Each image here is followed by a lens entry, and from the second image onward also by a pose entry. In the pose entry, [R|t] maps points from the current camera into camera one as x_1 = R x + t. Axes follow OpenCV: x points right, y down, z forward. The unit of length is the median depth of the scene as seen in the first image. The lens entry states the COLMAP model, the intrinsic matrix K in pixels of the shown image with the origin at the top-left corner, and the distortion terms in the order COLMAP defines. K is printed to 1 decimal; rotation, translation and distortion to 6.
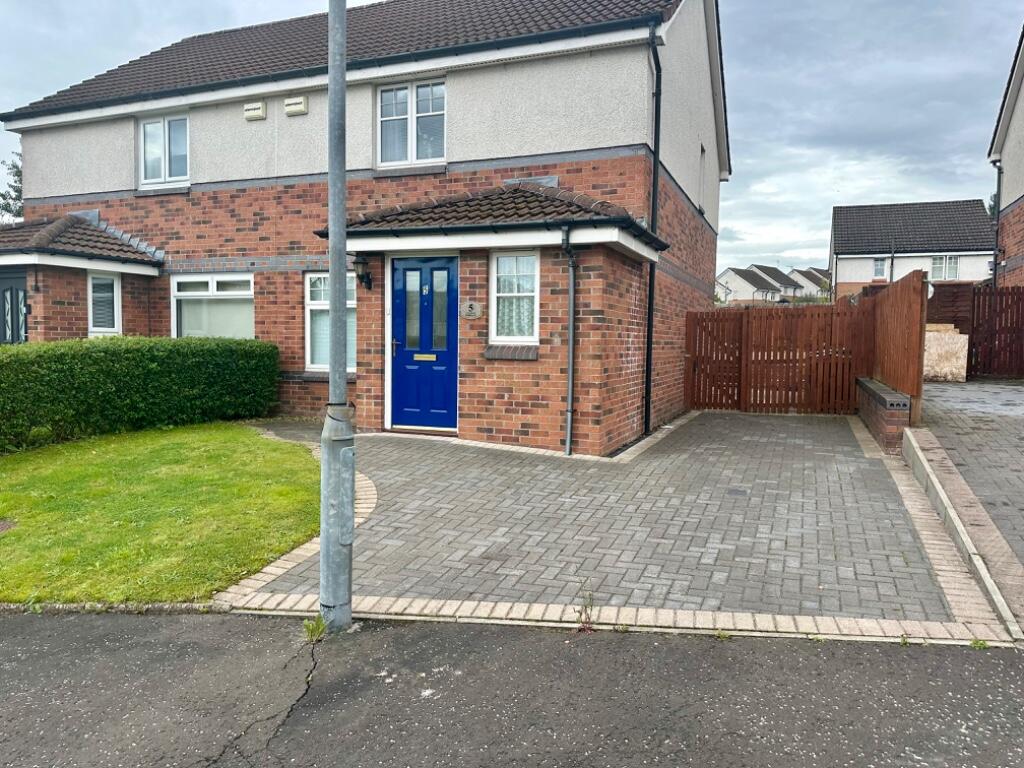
lens RADIAL K [[730.0, 0, 513.0], [0, 730.0, 389.6], [0, 0, 1]] dist [0.048568, -0.054471]
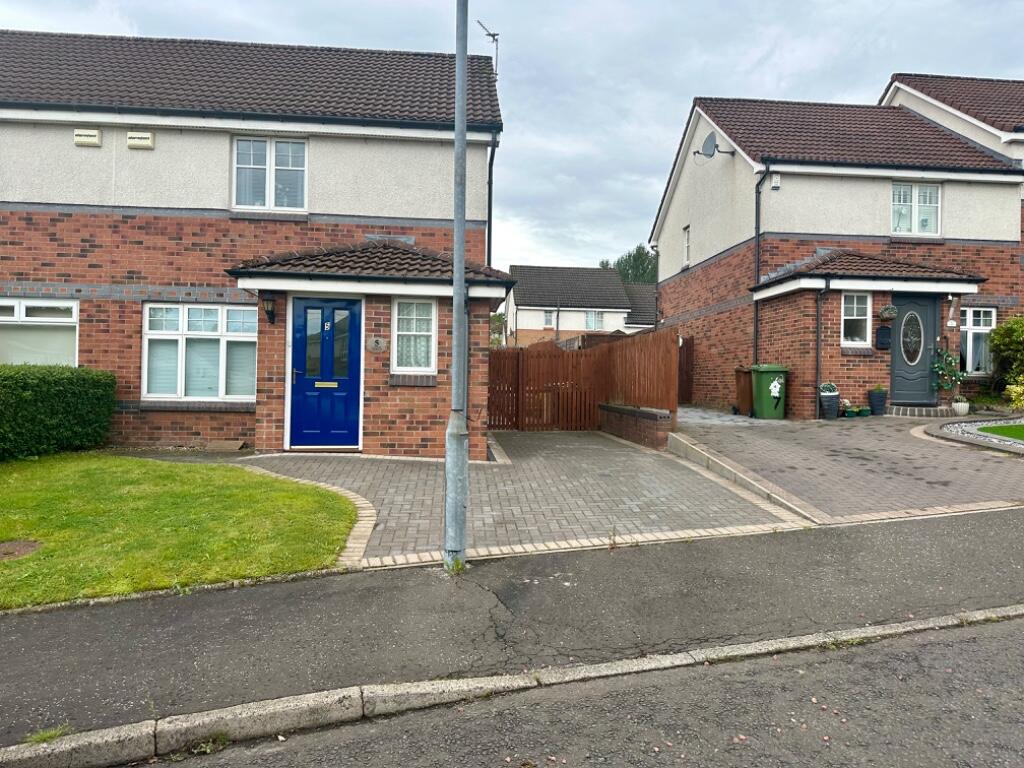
lens RADIAL K [[730.0, 0, 519.8], [0, 730.0, 384.9], [0, 0, 1]] dist [0.048568, -0.054471]
pose [[0.889588, 0.001914, 0.456759, -0.328731], [0.024697, 0.998327, -0.052285, 0.020688], [-0.456095, 0.057793, 0.888053, -0.138409]]
